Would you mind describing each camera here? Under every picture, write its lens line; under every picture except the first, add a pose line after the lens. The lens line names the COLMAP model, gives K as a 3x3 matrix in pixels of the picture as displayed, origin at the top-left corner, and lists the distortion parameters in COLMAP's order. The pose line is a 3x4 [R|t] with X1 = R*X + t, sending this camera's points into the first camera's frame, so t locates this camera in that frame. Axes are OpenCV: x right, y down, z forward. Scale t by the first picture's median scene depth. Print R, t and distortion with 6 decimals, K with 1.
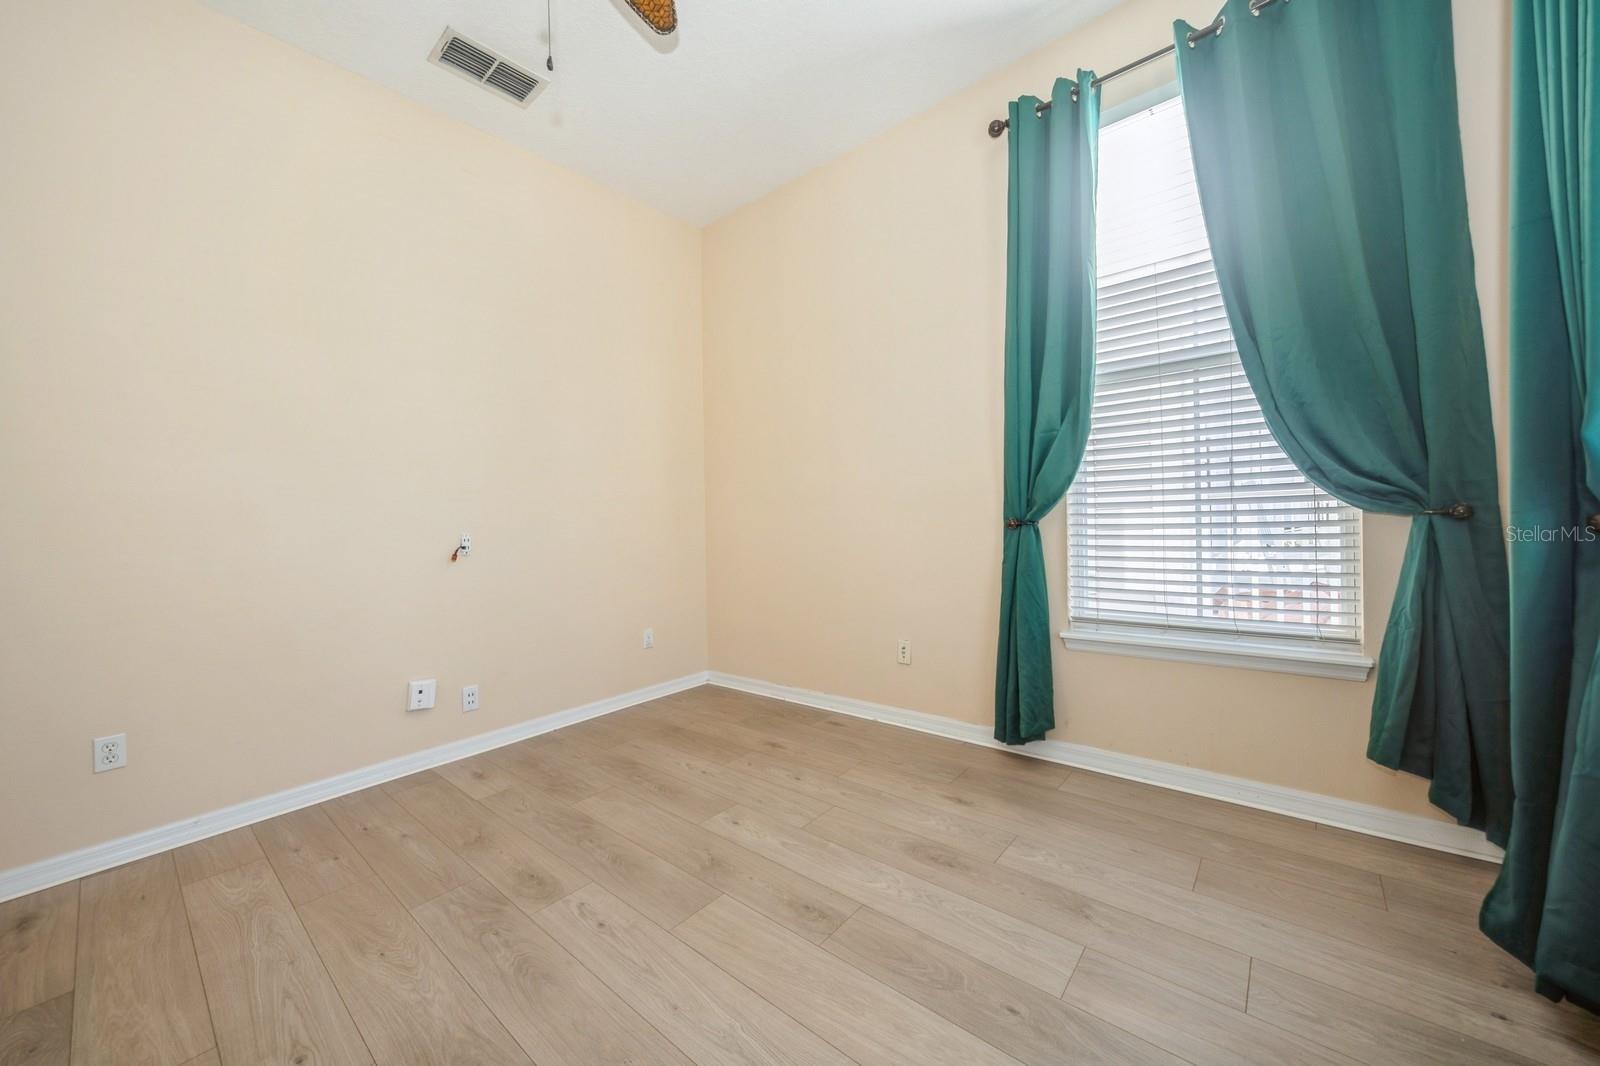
lens RADIAL K [[595.3, 0, 791.7], [0, 595.3, 507.3], [0, 0, 1]] dist [0.001640, 0.000218]
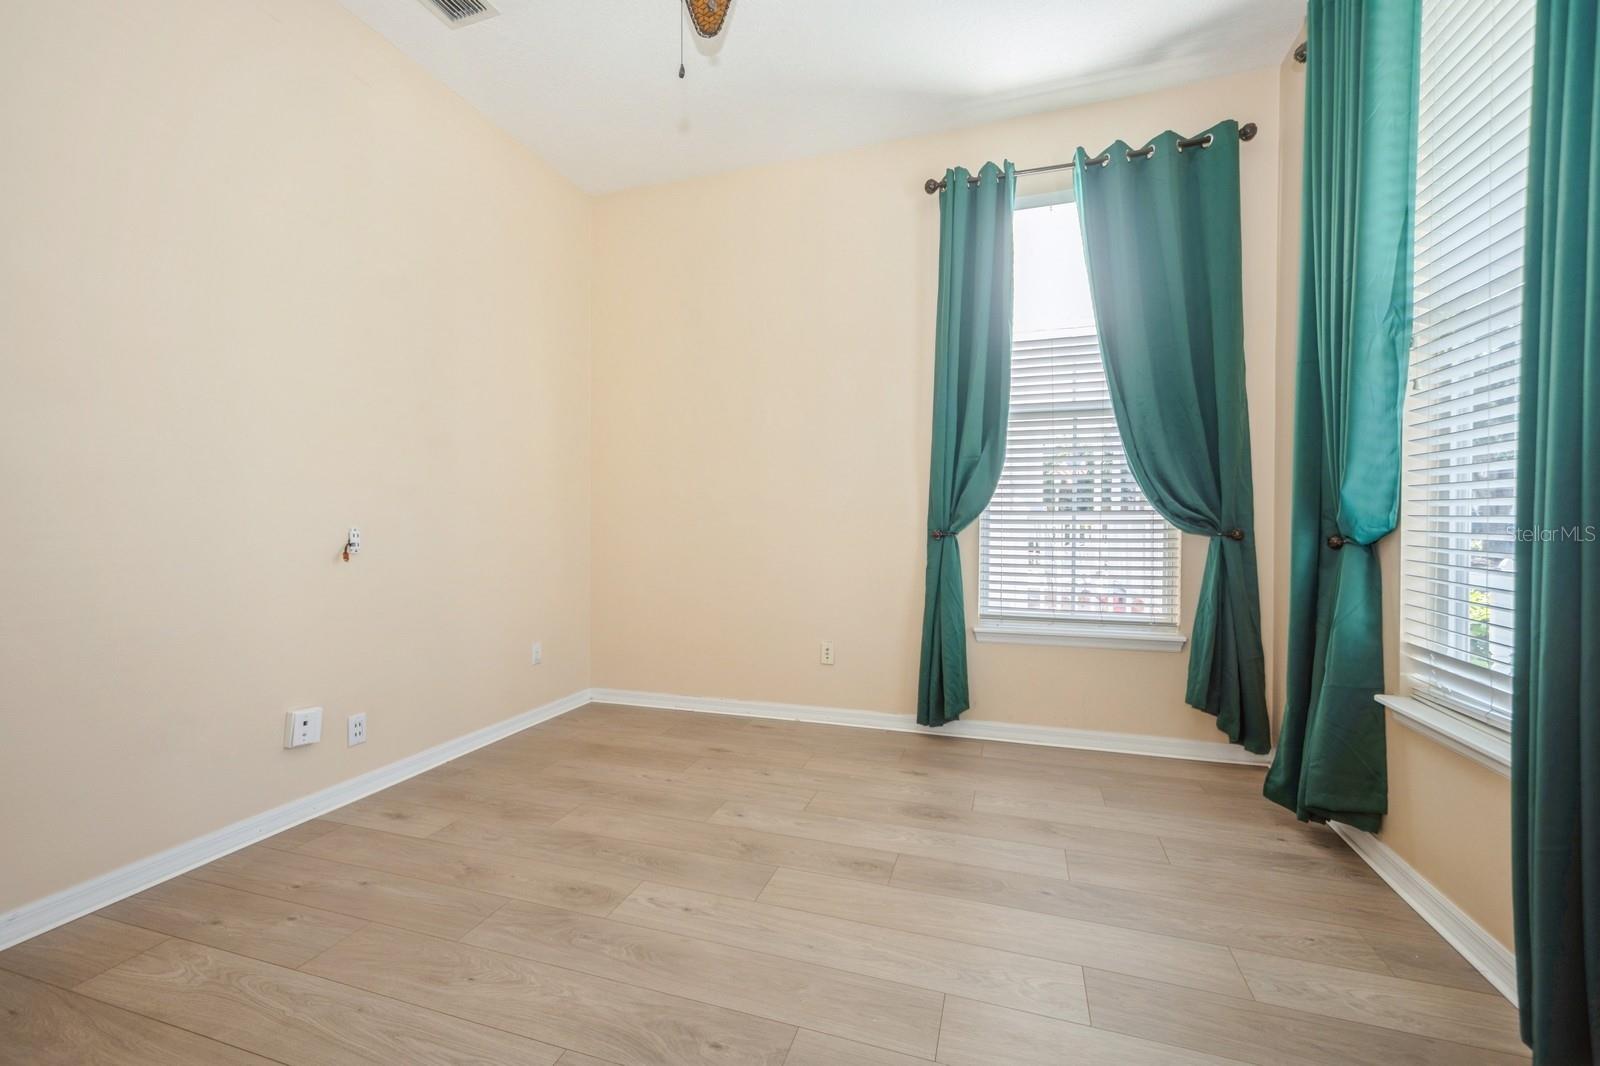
lens RADIAL K [[668.3, 0, 804.7], [0, 668.3, 512.2], [0, 0, 1]] dist [0.002946, 0.001108]
pose [[0.919809, 0.042502, 0.390058, -0.453047], [-0.040654, 0.999089, -0.012998, 0.014493], [-0.390255, -0.003902, 0.920698, -0.106983]]
